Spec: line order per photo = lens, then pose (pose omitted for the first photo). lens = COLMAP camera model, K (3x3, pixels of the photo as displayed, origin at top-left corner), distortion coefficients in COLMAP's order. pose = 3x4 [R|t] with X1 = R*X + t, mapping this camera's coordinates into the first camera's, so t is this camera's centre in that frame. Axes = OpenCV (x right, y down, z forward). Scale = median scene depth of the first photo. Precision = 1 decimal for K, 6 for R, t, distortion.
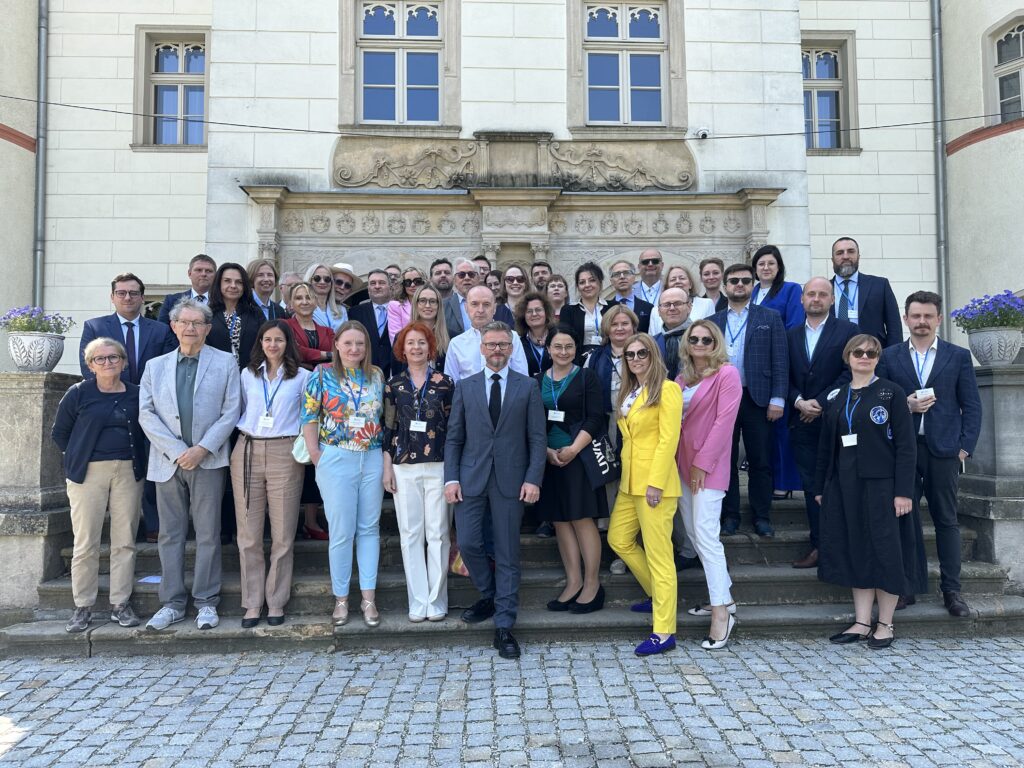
lens RADIAL K [[734.5, 0, 512.0], [0, 734.5, 384.0], [0, 0, 1]] dist [0.139143, -0.254111]
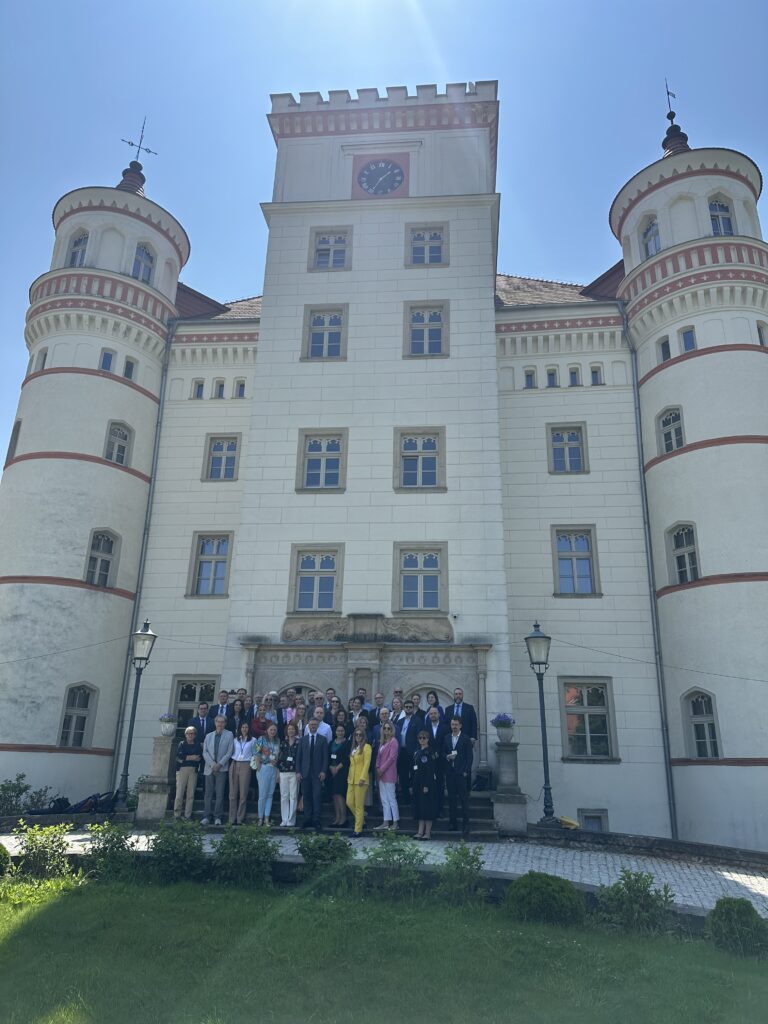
lens RADIAL K [[734.5, 0, 384.0], [0, 734.5, 512.0], [0, 0, 1]] dist [0.139143, -0.254111]
pose [[0.988857, -0.017124, -0.147880, 0.374702], [-0.023648, 0.962681, -0.269605, -0.053315], [0.146978, 0.270098, 0.951549, -1.091201]]
